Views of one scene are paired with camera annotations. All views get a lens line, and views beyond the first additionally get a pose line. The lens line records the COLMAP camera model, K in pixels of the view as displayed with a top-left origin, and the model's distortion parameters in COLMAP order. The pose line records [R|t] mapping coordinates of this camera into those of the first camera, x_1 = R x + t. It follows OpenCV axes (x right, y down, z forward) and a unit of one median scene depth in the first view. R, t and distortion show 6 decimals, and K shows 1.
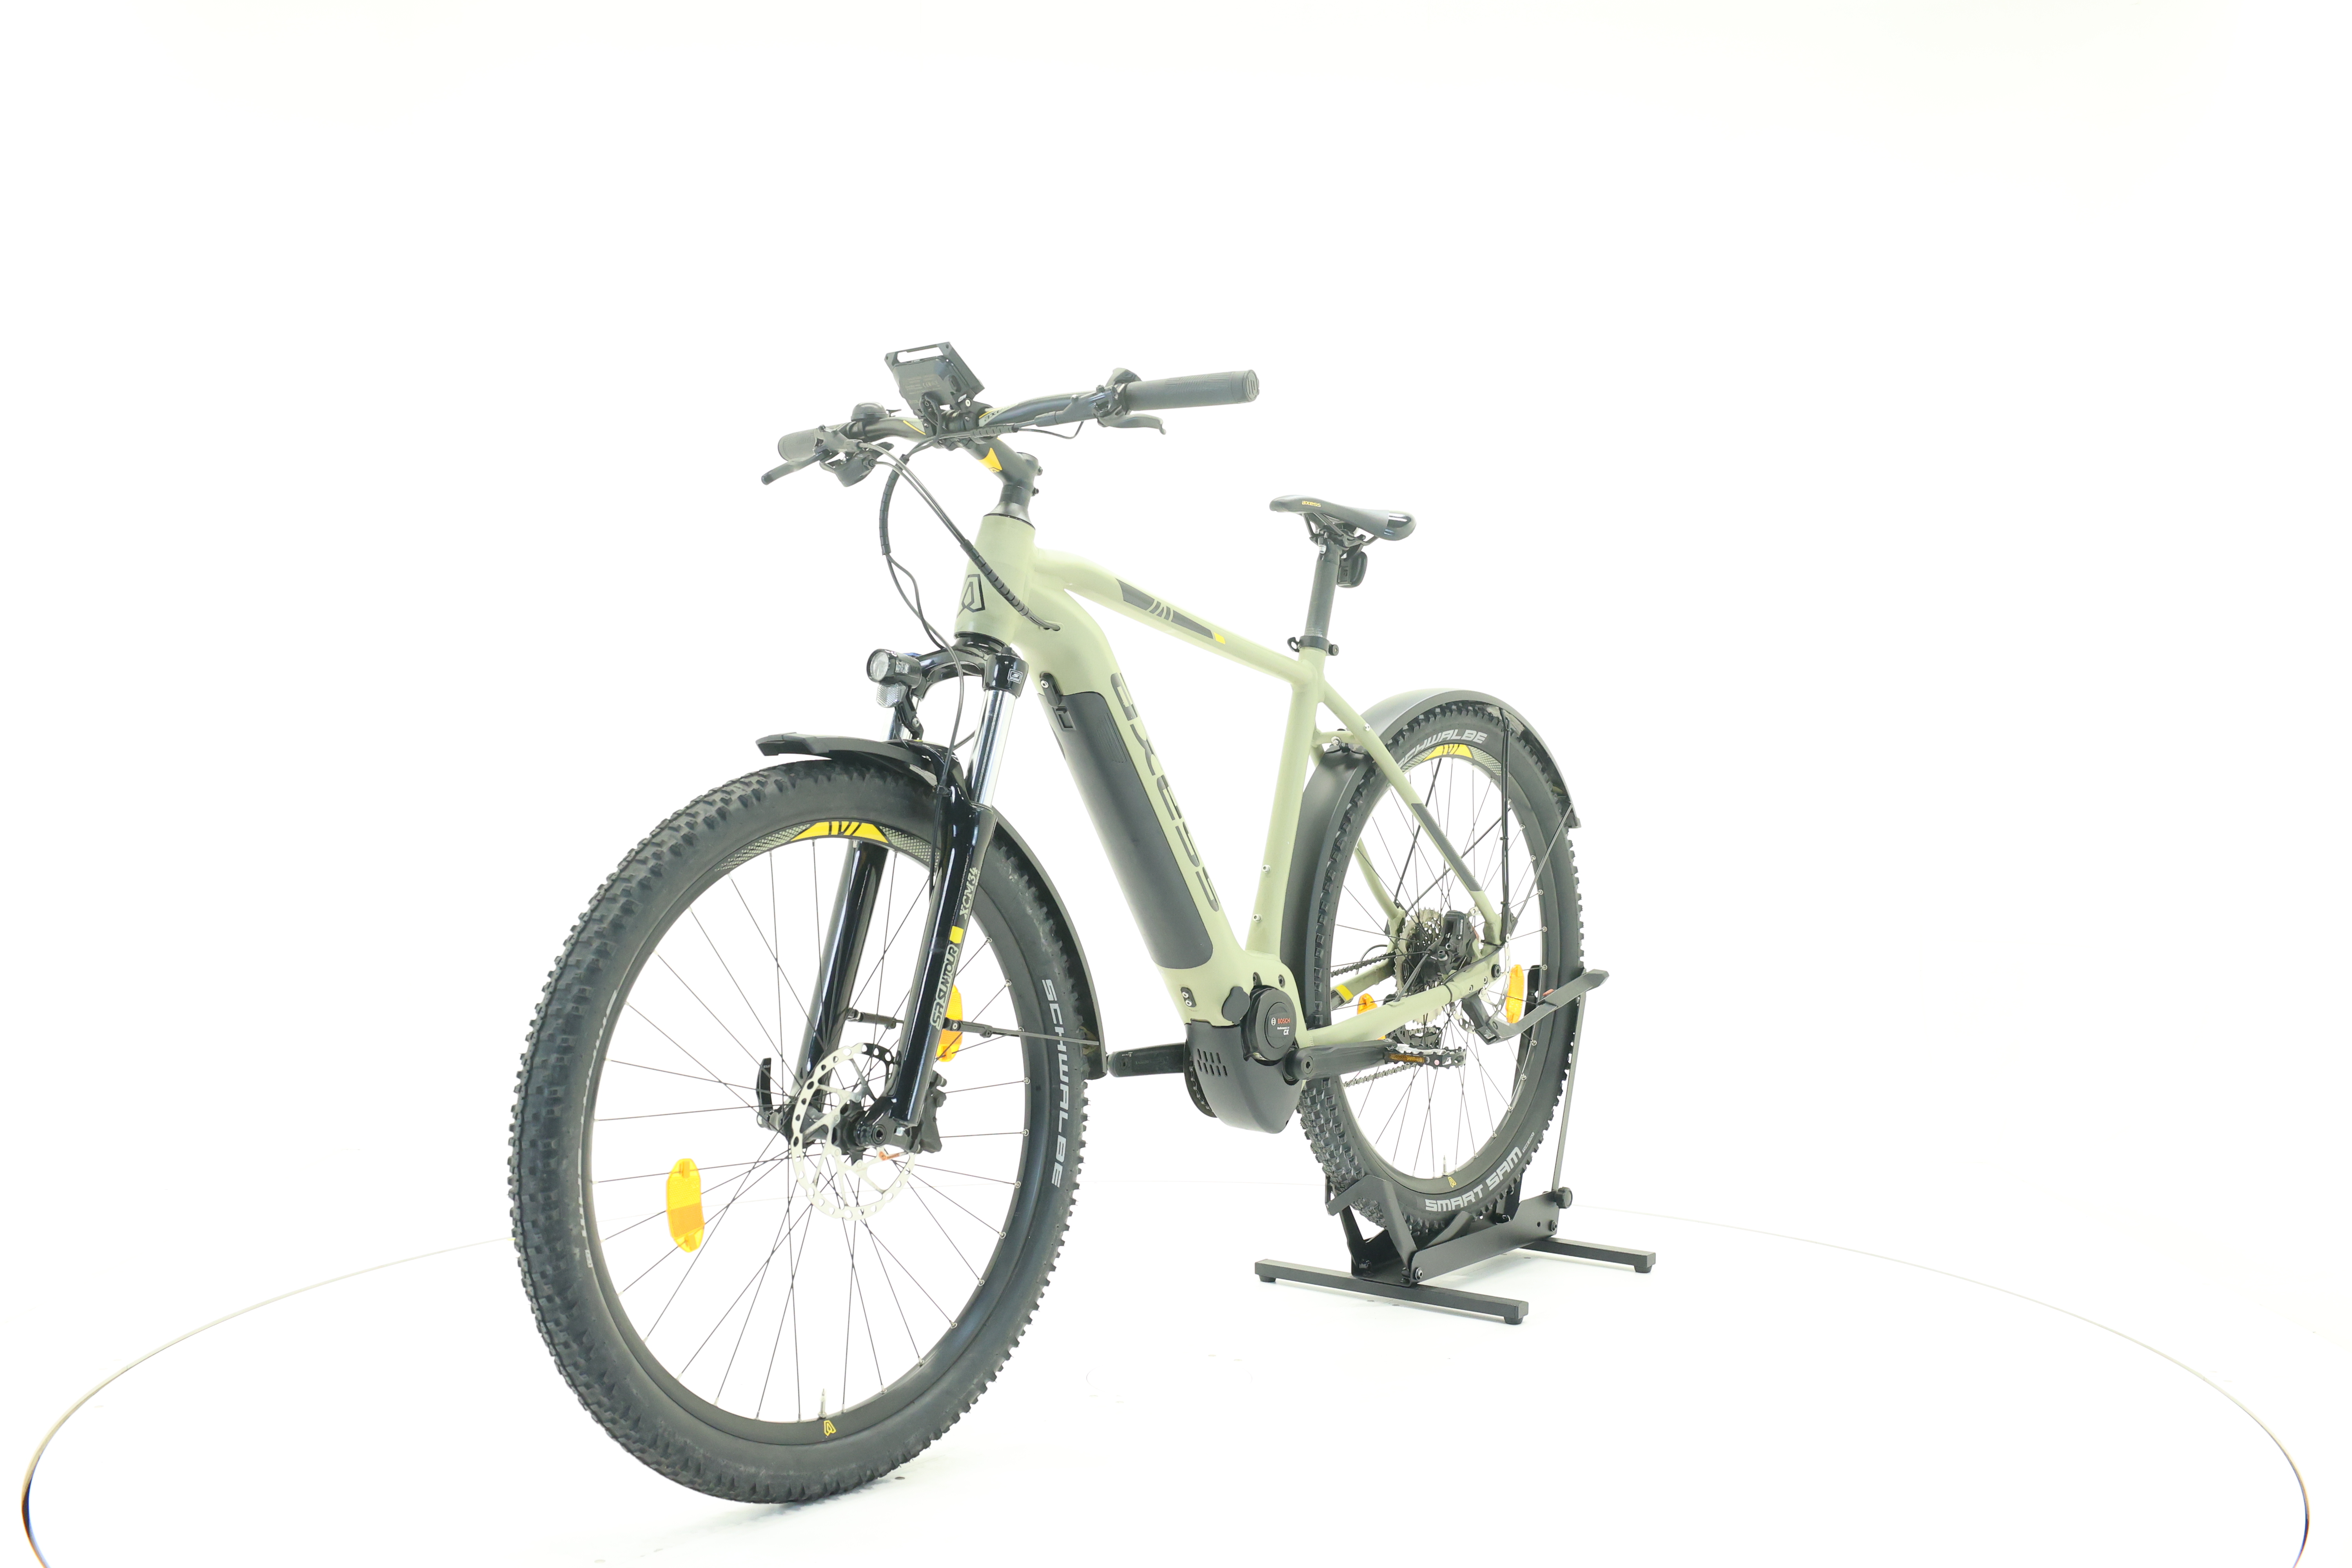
lens RADIAL K [[2466.7, 0, 1176.0], [0, 2466.7, 784.0], [0, 0, 1]] dist [-0.010321, 0.001851]
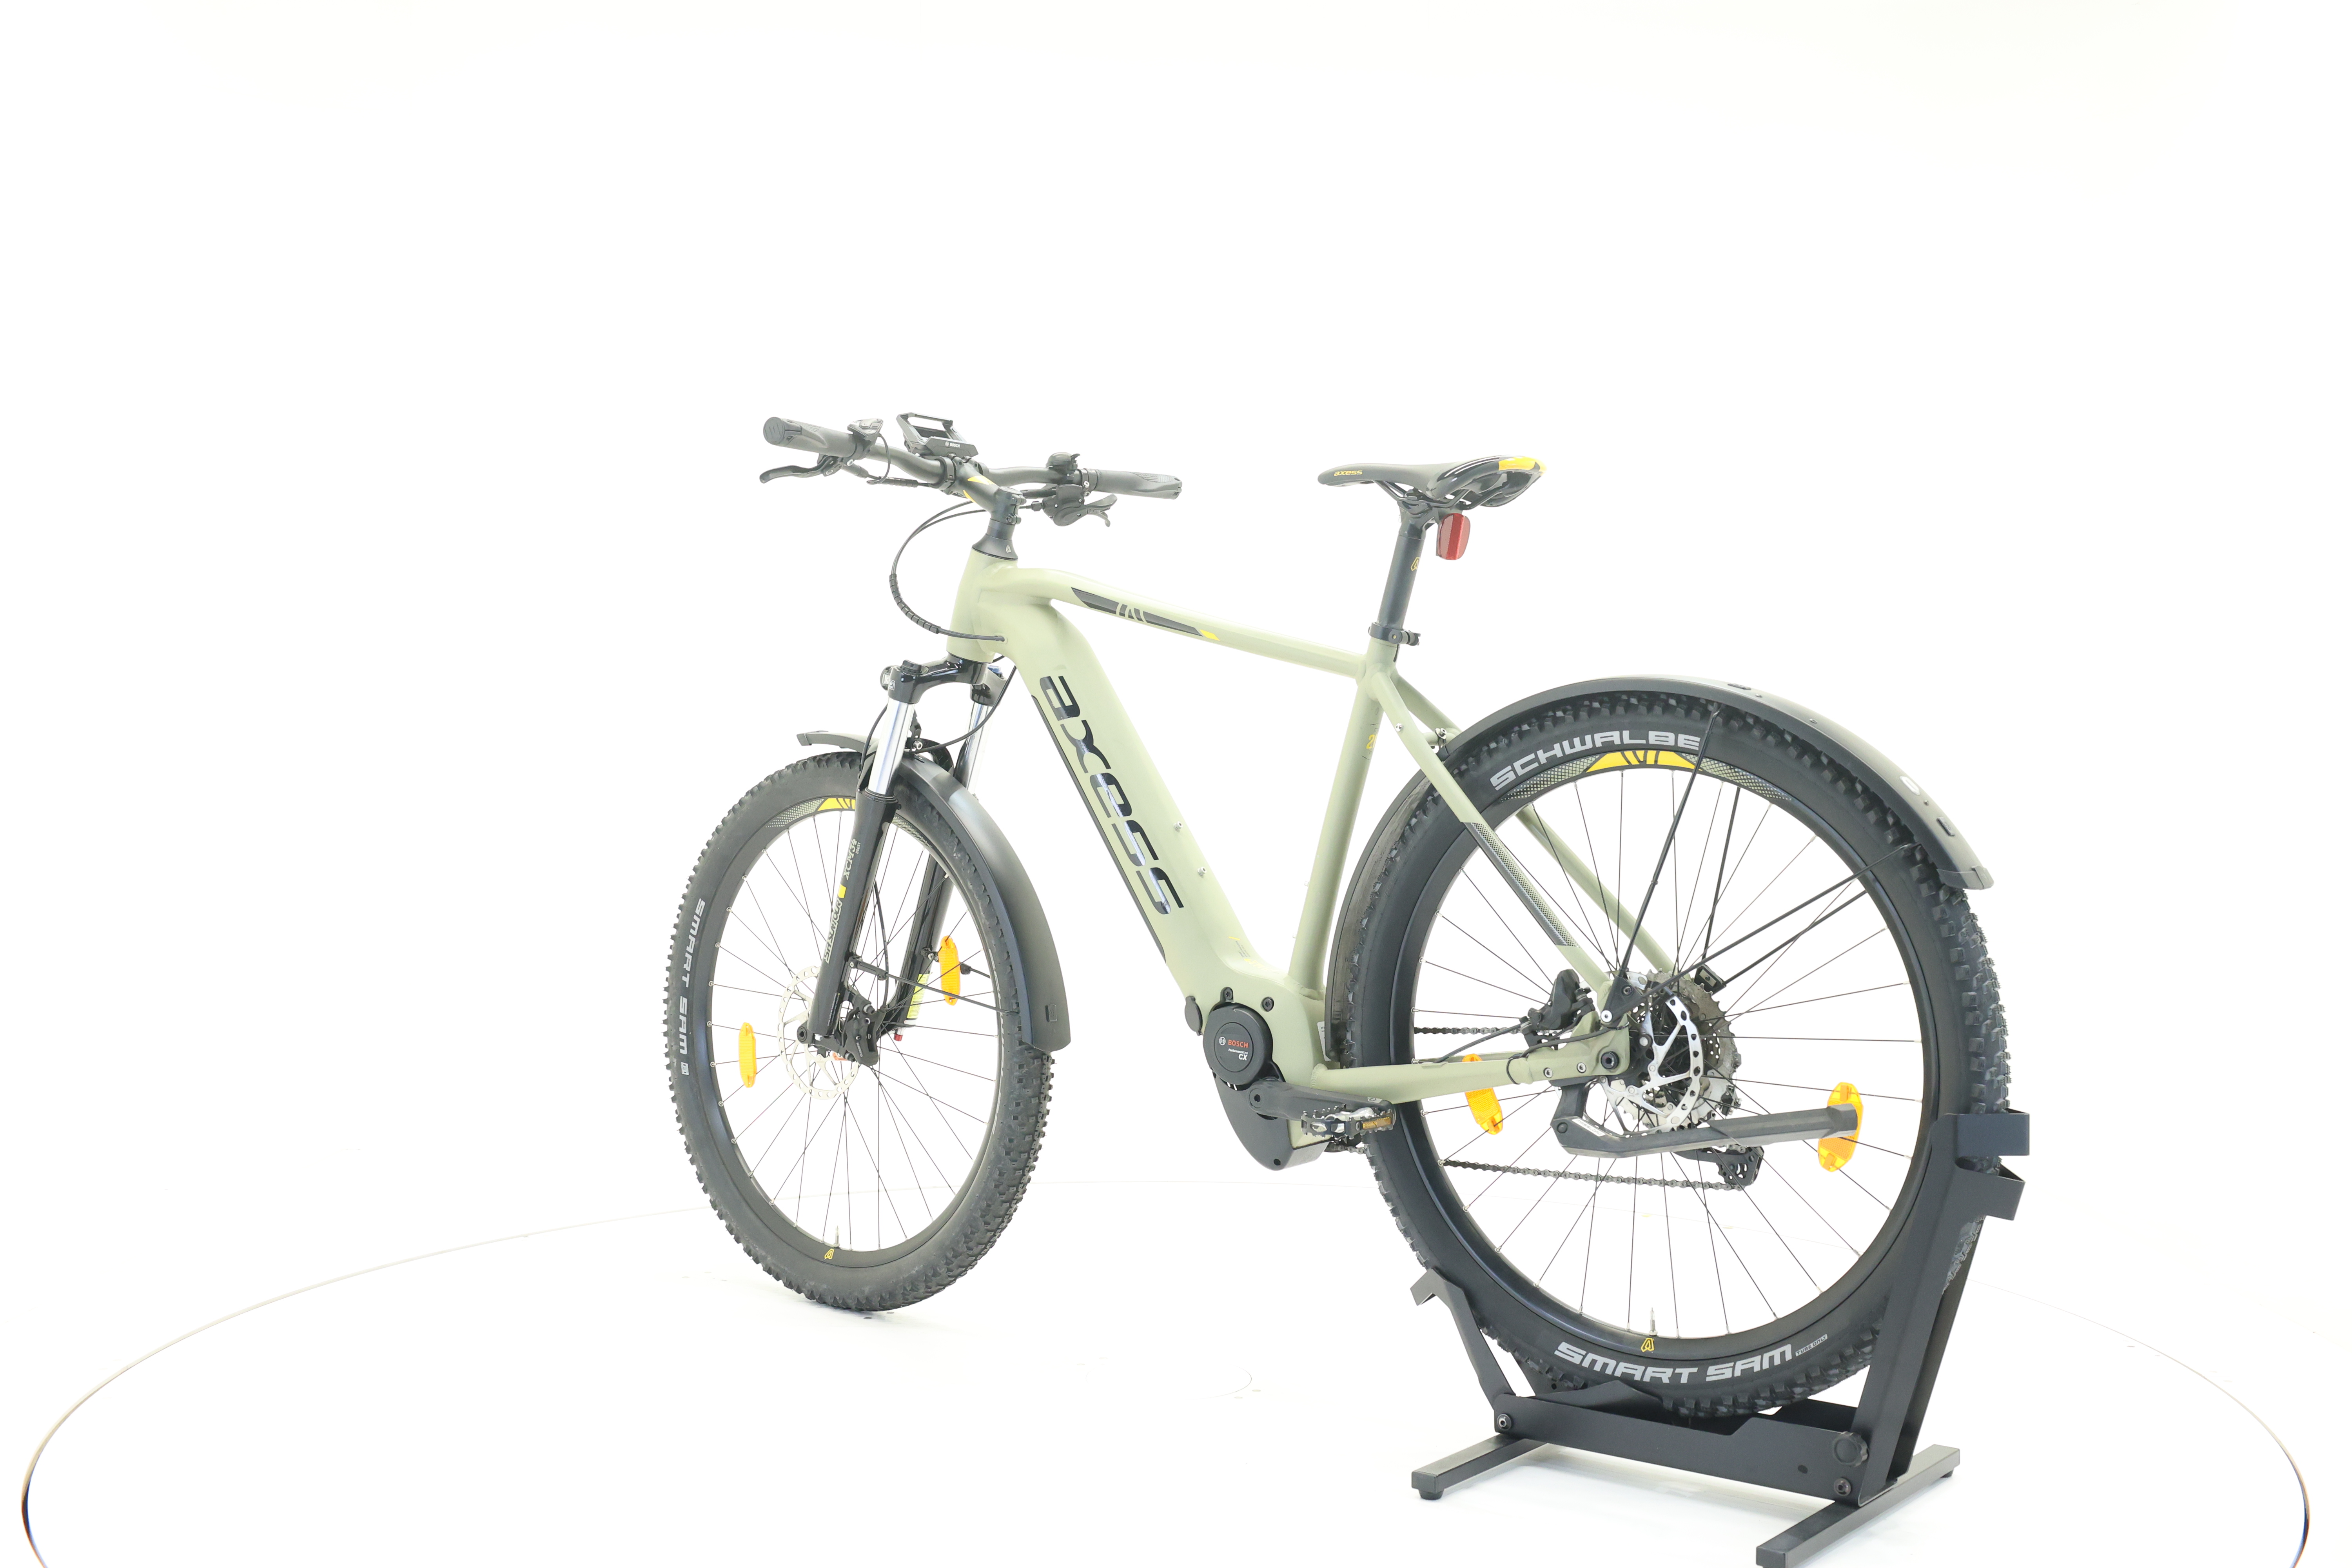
lens RADIAL K [[2466.7, 0, 1176.0], [0, 2466.7, 784.0], [0, 0, 1]] dist [-0.010321, 0.001851]
pose [[-0.024247, 0.018692, -0.999531, 1.073746], [-0.027055, 0.999447, 0.019347, -0.020776], [0.999340, 0.027511, -0.023728, 1.104905]]
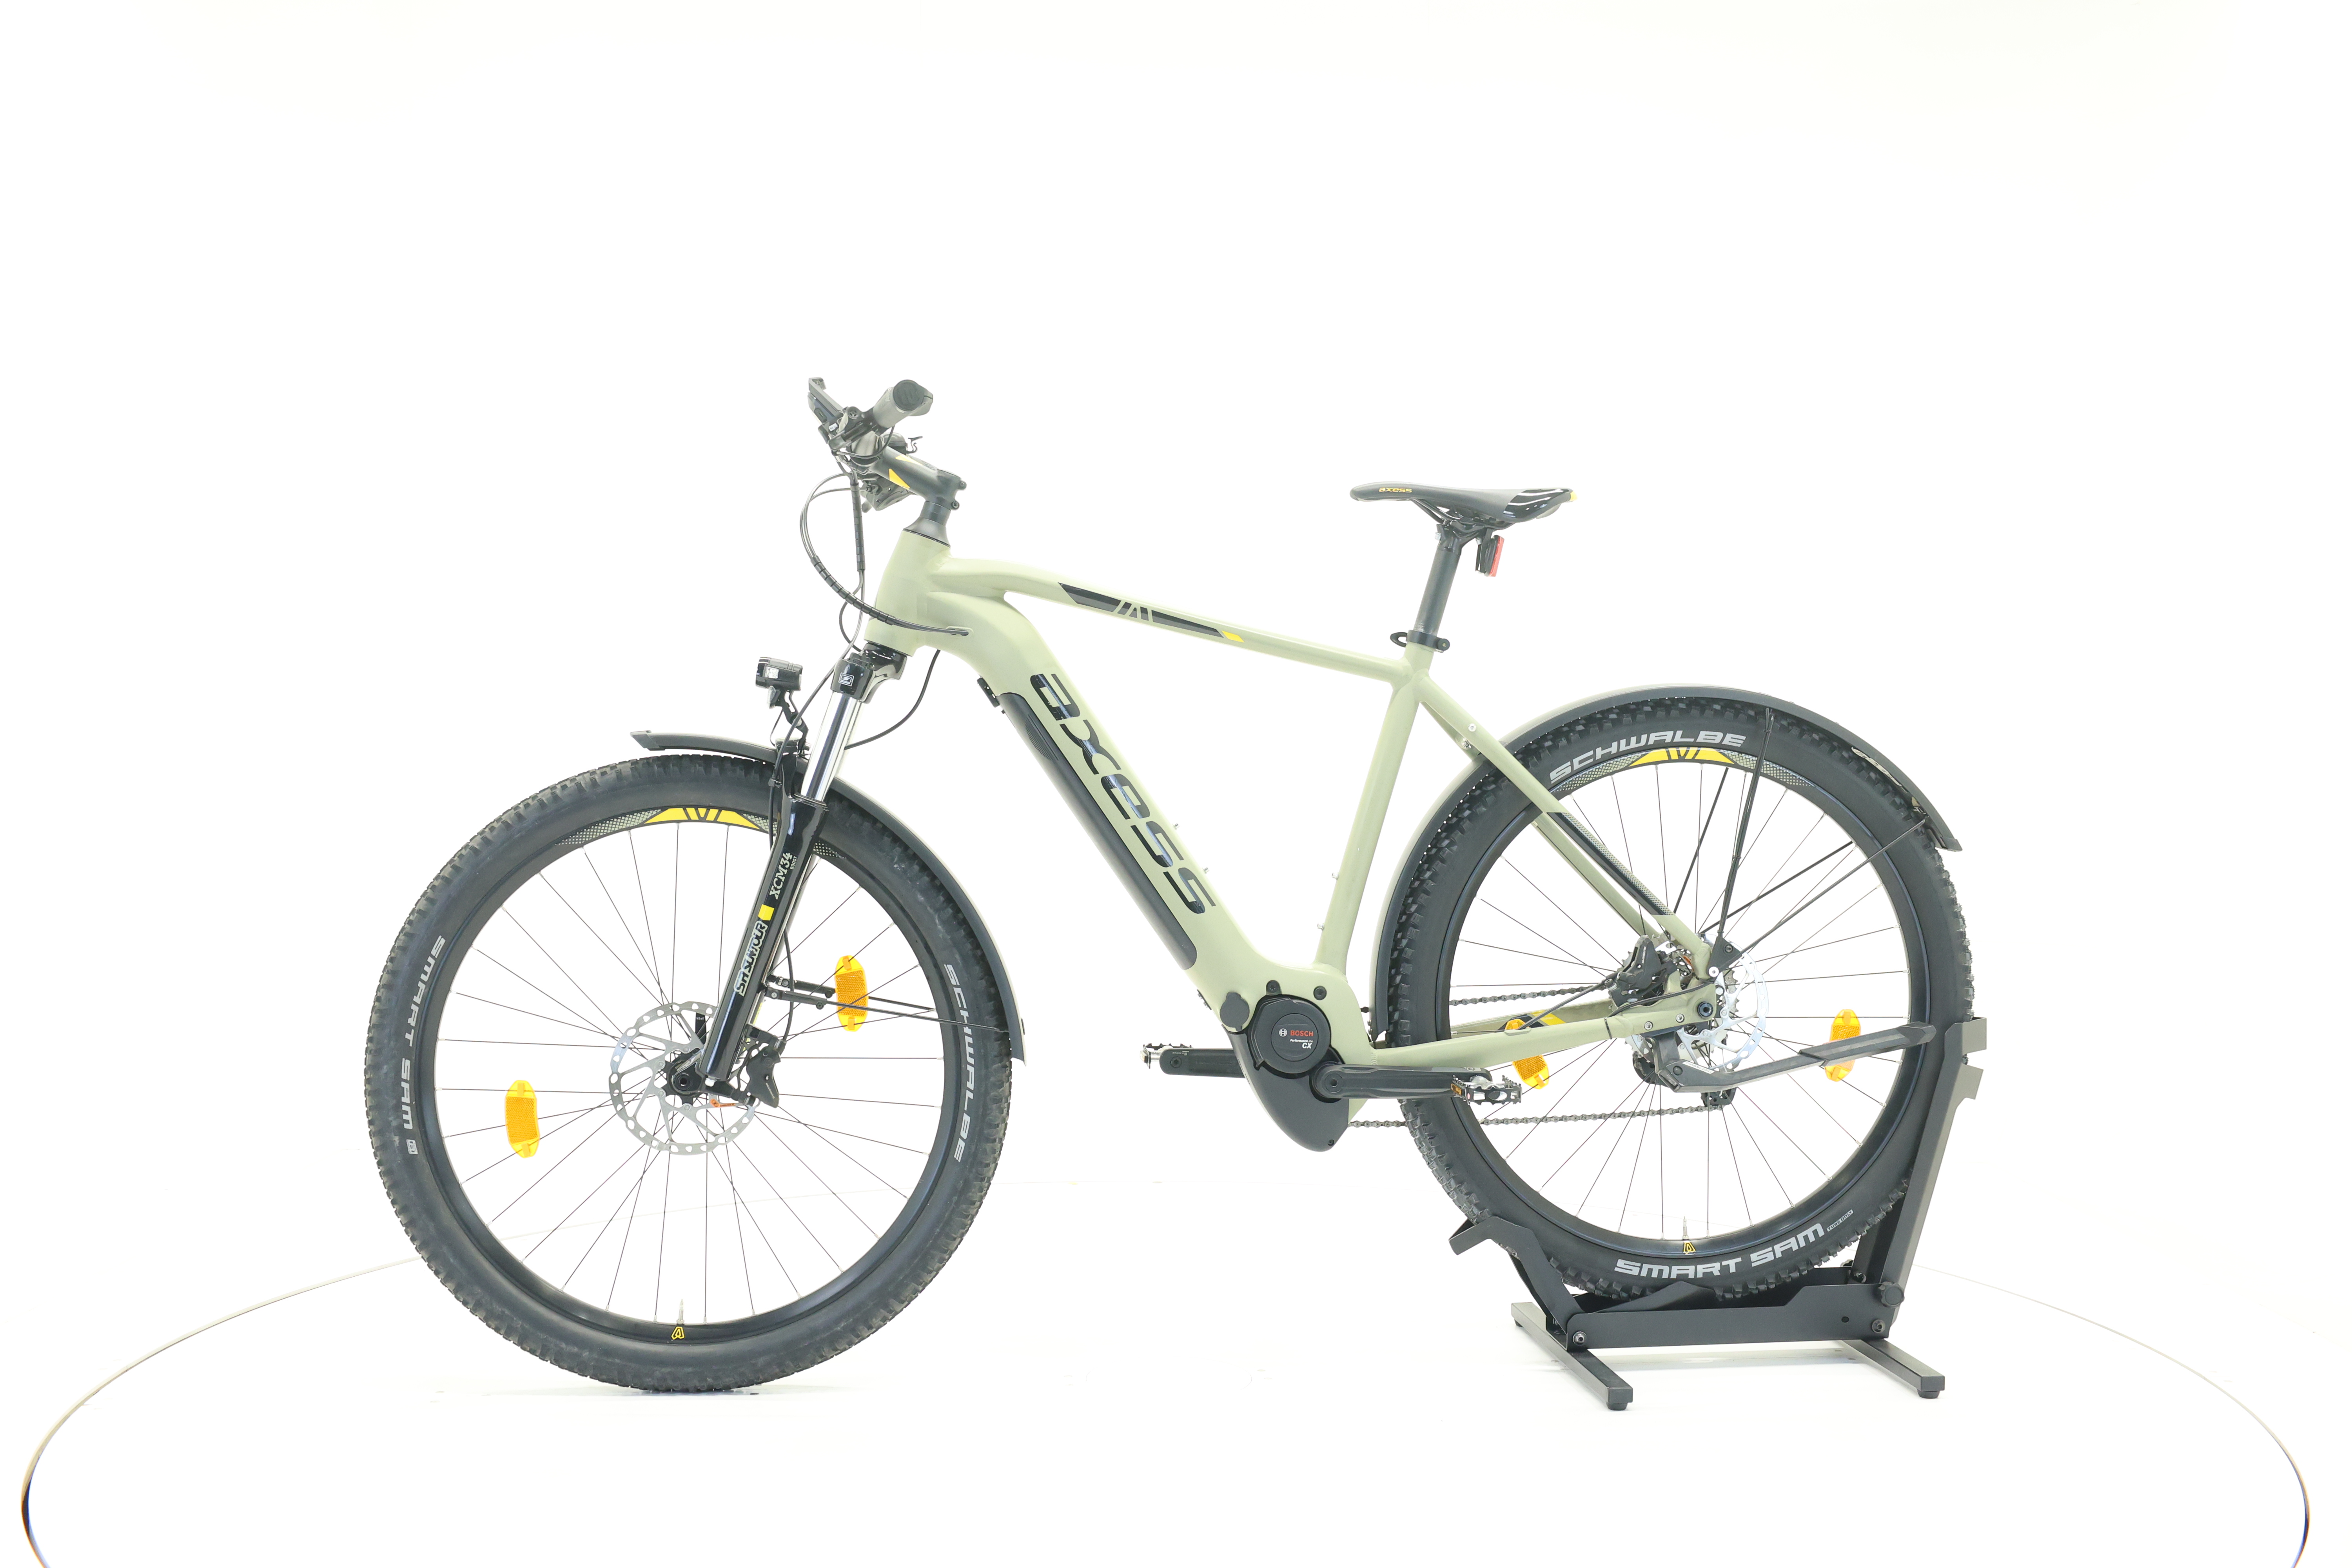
lens RADIAL K [[2466.7, 0, 1176.0], [0, 2466.7, 784.0], [0, 0, 1]] dist [-0.010321, 0.001851]
pose [[0.699389, 0.015567, -0.714572, 0.768860], [-0.017607, 0.999835, 0.004549, -0.004842], [0.714525, 0.009400, 0.699547, 0.325665]]
